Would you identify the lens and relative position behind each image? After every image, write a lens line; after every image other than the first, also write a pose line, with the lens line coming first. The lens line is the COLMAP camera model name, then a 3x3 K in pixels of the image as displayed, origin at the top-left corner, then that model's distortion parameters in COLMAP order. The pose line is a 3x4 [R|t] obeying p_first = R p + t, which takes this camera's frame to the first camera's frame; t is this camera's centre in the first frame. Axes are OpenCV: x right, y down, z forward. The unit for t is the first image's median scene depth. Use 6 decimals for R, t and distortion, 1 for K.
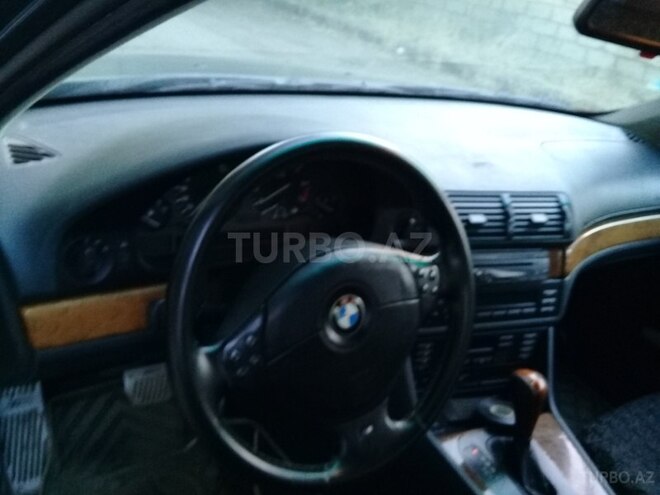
lens RADIAL K [[610.1, 0, 330.0], [0, 610.1, 247.5], [0, 0, 1]] dist [0.012978, -0.060895]
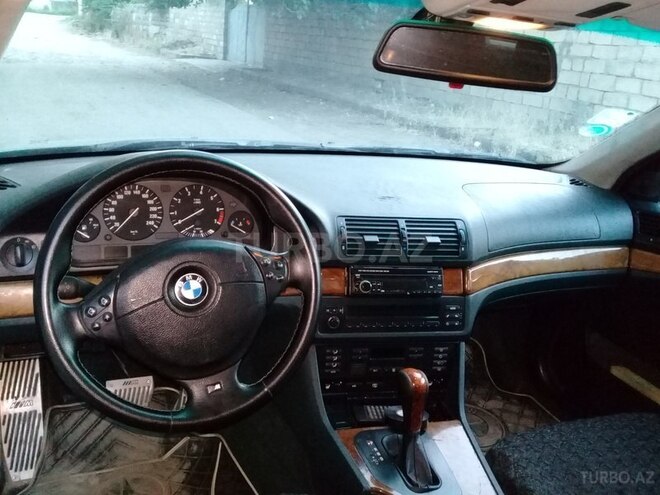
lens RADIAL K [[587.5, 0, 330.0], [0, 587.5, 247.5], [0, 0, 1]] dist [-0.008280, -0.005330]
pose [[0.987160, -0.021765, -0.158246, 0.296940], [-0.002289, 0.988644, -0.150257, 0.121040], [0.159719, 0.148690, 0.975900, -0.096885]]
